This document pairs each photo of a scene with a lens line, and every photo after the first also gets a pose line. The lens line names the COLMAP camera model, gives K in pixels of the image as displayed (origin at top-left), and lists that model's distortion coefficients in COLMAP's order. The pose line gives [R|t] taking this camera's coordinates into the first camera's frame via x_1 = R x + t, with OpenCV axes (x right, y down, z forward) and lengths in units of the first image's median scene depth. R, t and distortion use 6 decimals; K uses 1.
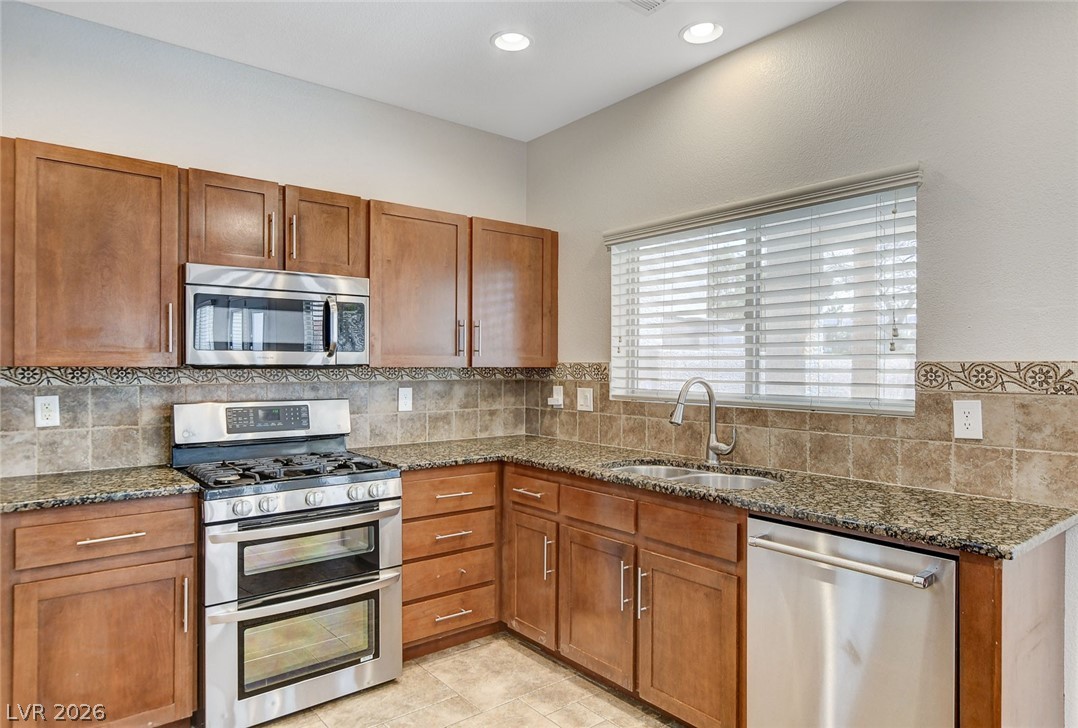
lens RADIAL K [[651.6, 0, 536.4], [0, 651.6, 370.6], [0, 0, 1]] dist [-0.005211, 0.008284]
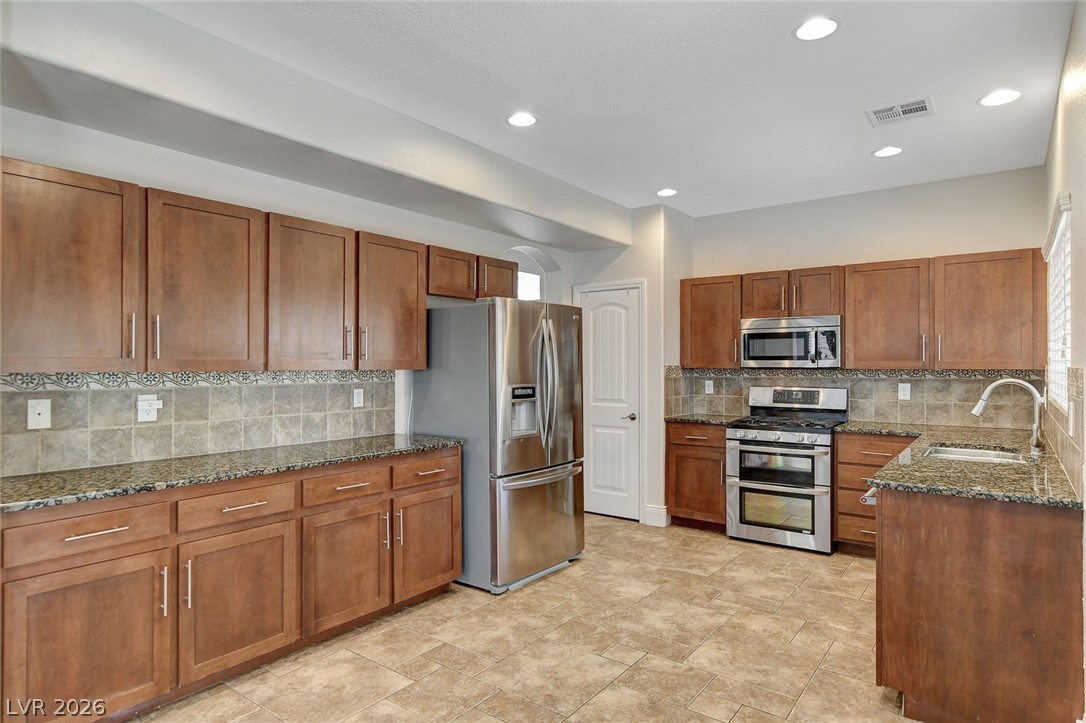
lens RADIAL K [[611.4, 0, 542.9], [0, 611.4, 363.5], [0, 0, 1]] dist [-0.002536, 0.002289]
pose [[0.248223, -0.003290, -0.968697, 1.155374], [-0.004777, 0.999978, -0.004620, -0.009160], [0.968691, 0.005774, 0.248201, -0.115826]]
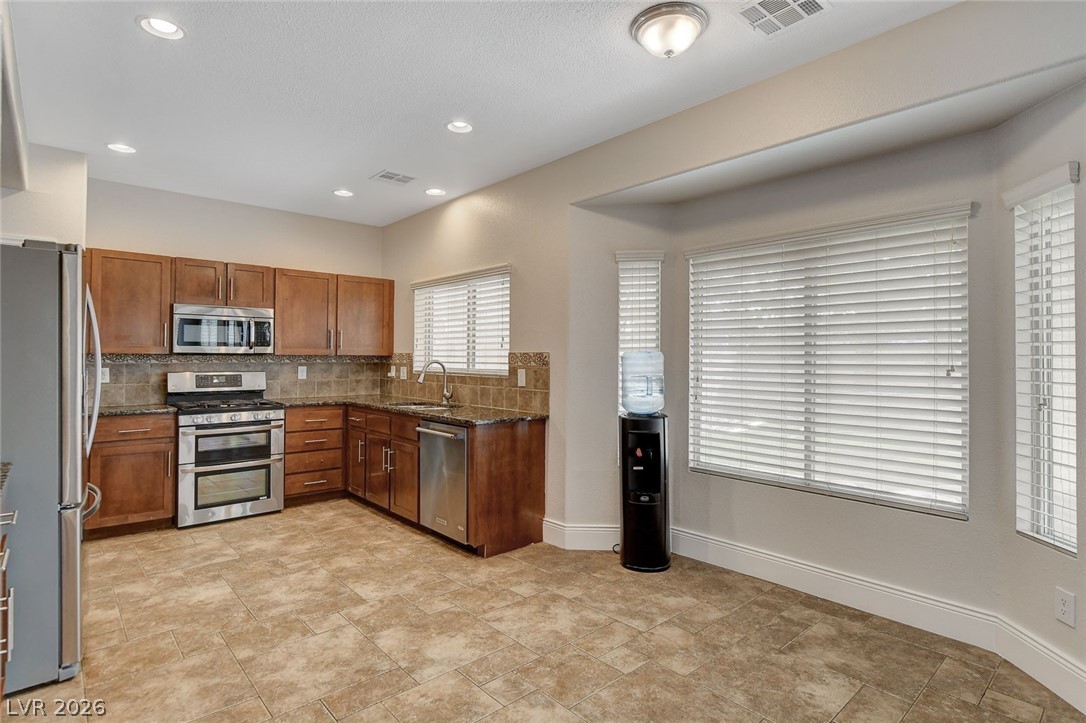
lens RADIAL K [[545.2, 0, 536.2], [0, 545.2, 353.4], [0, 0, 1]] dist [-0.009798, -0.000127]
pose [[0.998685, 0.003901, 0.051124, 0.487773], [-0.003089, 0.999868, -0.015962, 0.015868], [-0.051180, 0.015784, 0.998565, -0.723616]]
